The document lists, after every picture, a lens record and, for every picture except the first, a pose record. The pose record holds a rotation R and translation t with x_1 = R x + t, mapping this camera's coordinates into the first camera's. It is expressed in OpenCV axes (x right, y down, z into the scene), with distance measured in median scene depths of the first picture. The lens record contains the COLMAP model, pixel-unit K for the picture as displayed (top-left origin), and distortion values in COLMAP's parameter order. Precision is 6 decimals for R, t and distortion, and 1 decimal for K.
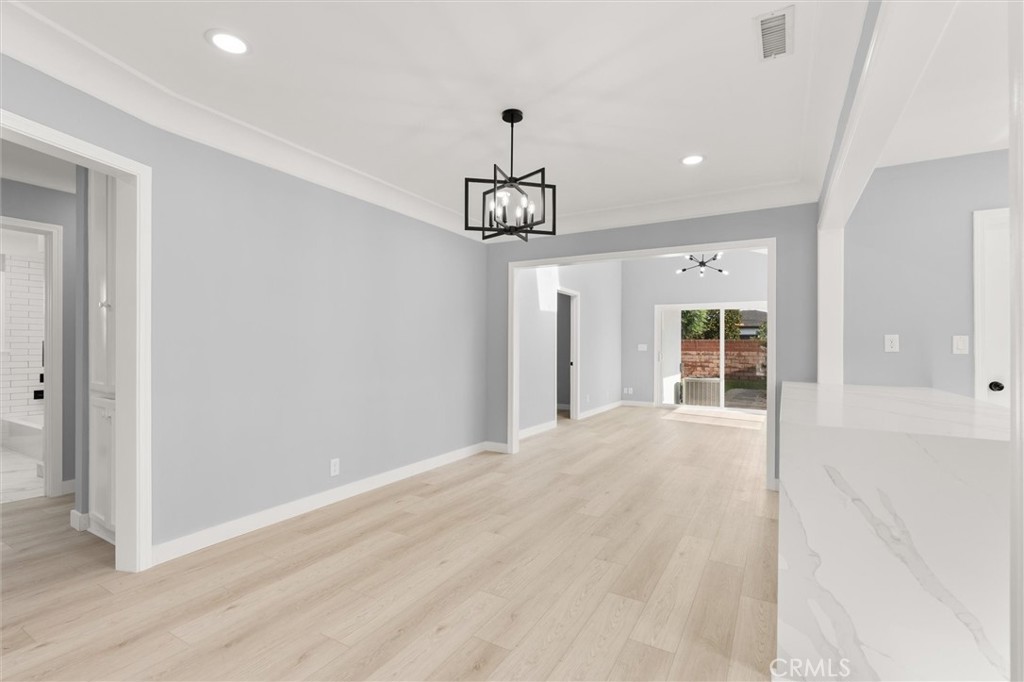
lens RADIAL K [[465.2, 0, 508.7], [0, 465.2, 346.7], [0, 0, 1]] dist [-0.005592, 0.001703]
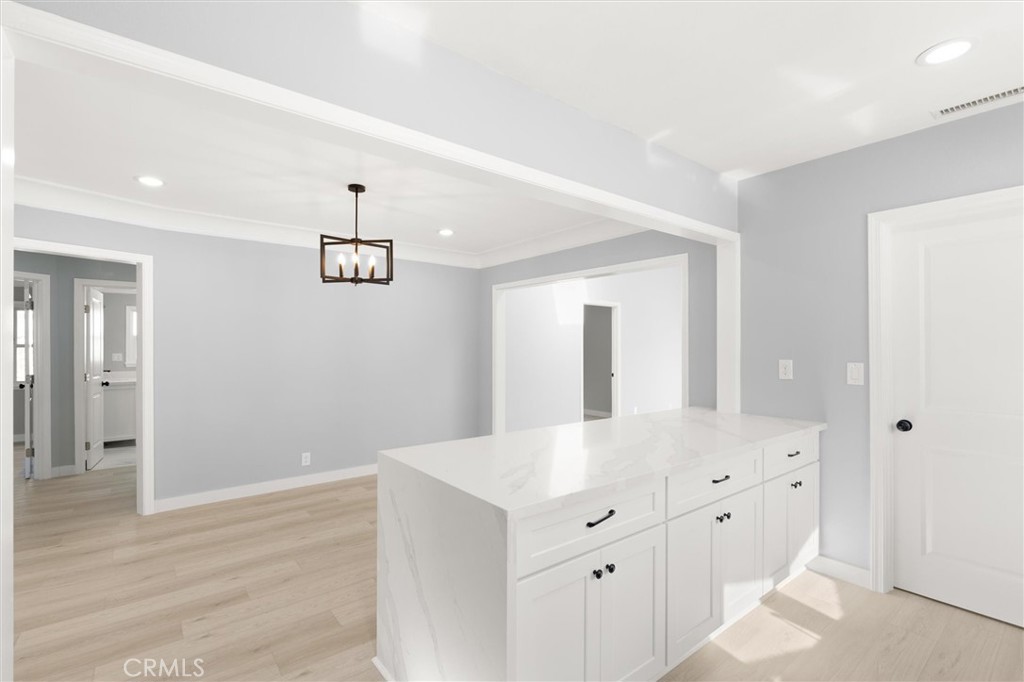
lens RADIAL K [[465.2, 0, 507.3], [0, 465.2, 347.6], [0, 0, 1]] dist [-0.005592, 0.001703]
pose [[0.932102, -0.006179, -0.362142, 0.623181], [0.006338, 0.999980, -0.000751, -0.049103], [0.362140, -0.001596, 0.932122, -0.009795]]
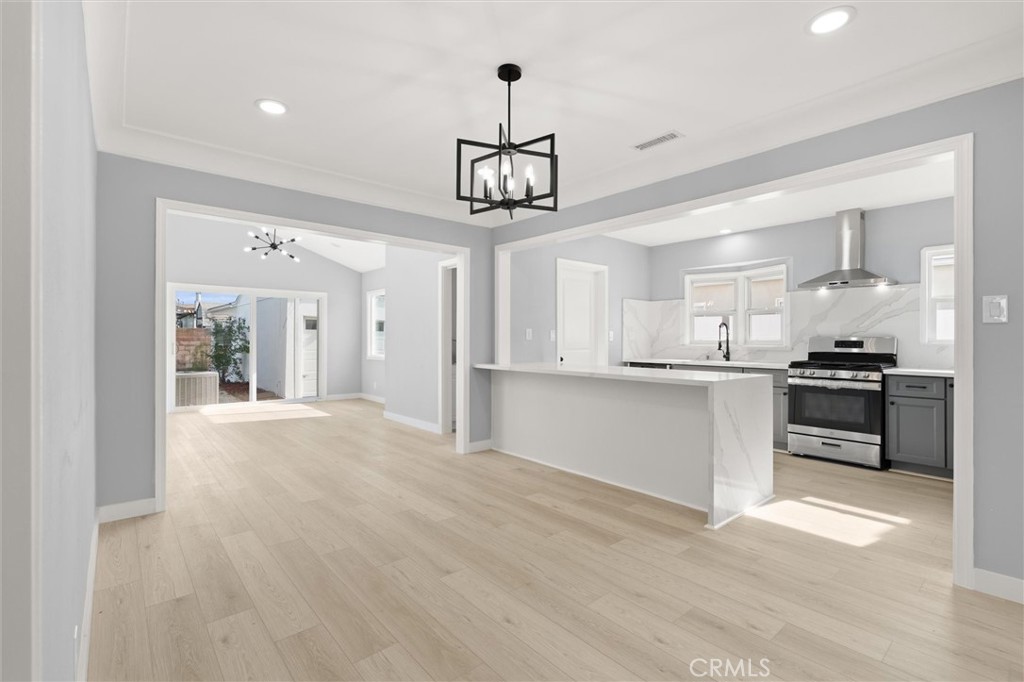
lens RADIAL K [[465.2, 0, 510.1], [0, 465.2, 337.0], [0, 0, 1]] dist [-0.005592, 0.001703]
pose [[0.329471, -0.002468, 0.944162, -0.608418], [-0.000904, 0.999995, 0.002930, -0.002916], [-0.944165, -0.001819, 0.329467, 0.529130]]
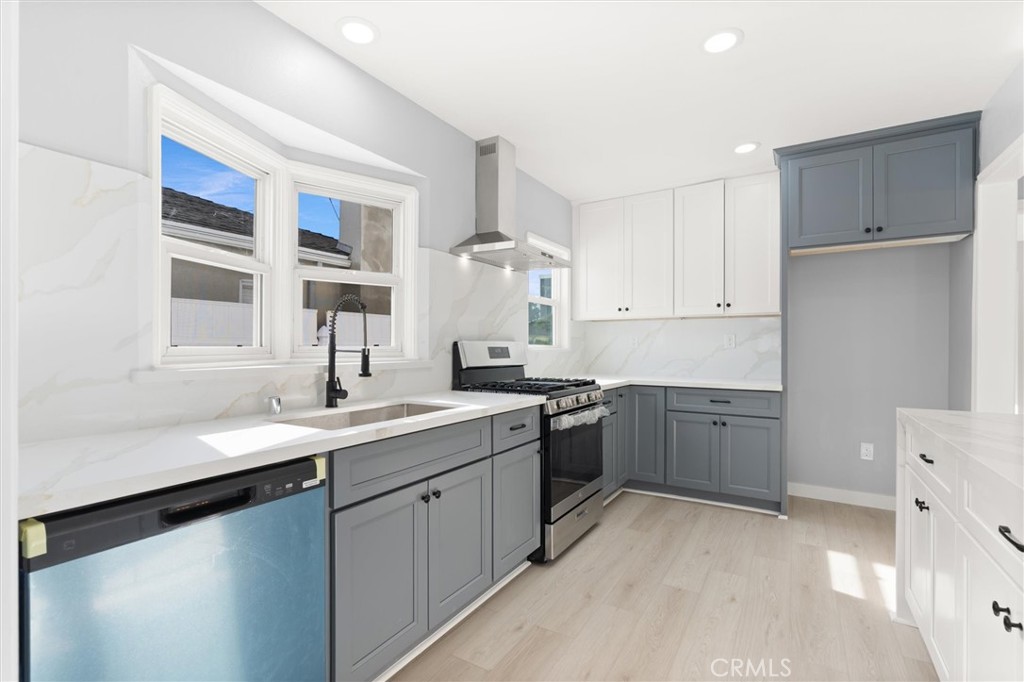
lens RADIAL K [[465.2, 0, 507.0], [0, 465.2, 347.2], [0, 0, 1]] dist [-0.005592, 0.001703]
pose [[-0.999431, -0.010050, 0.032206, 0.947198], [-0.009936, 0.999944, 0.003690, 0.008024], [-0.032242, 0.003368, -0.999474, 0.906049]]
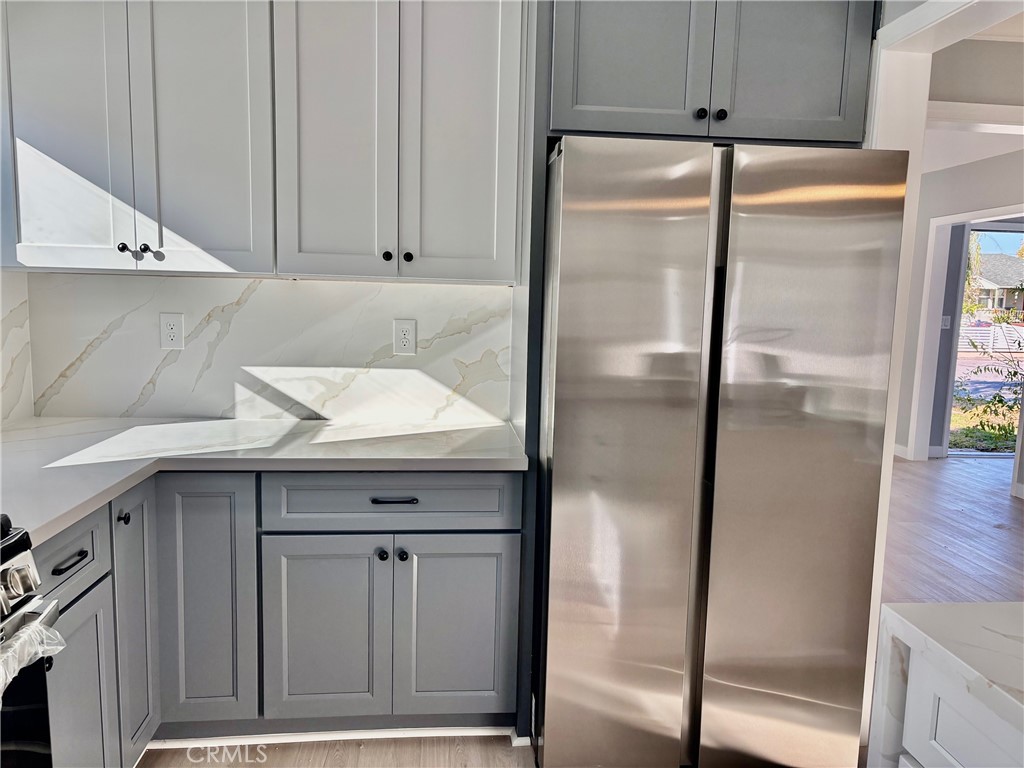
lens RADIAL K [[766.8, 0, 514.6], [0, 766.8, 386.4], [0, 0, 1]] dist [0.027656, -0.009965]
pose [[-0.813375, 0.043790, -0.580089, 0.825131], [-0.032291, 0.992227, 0.120179, -0.054507], [0.580843, 0.116482, -0.805638, 0.503943]]
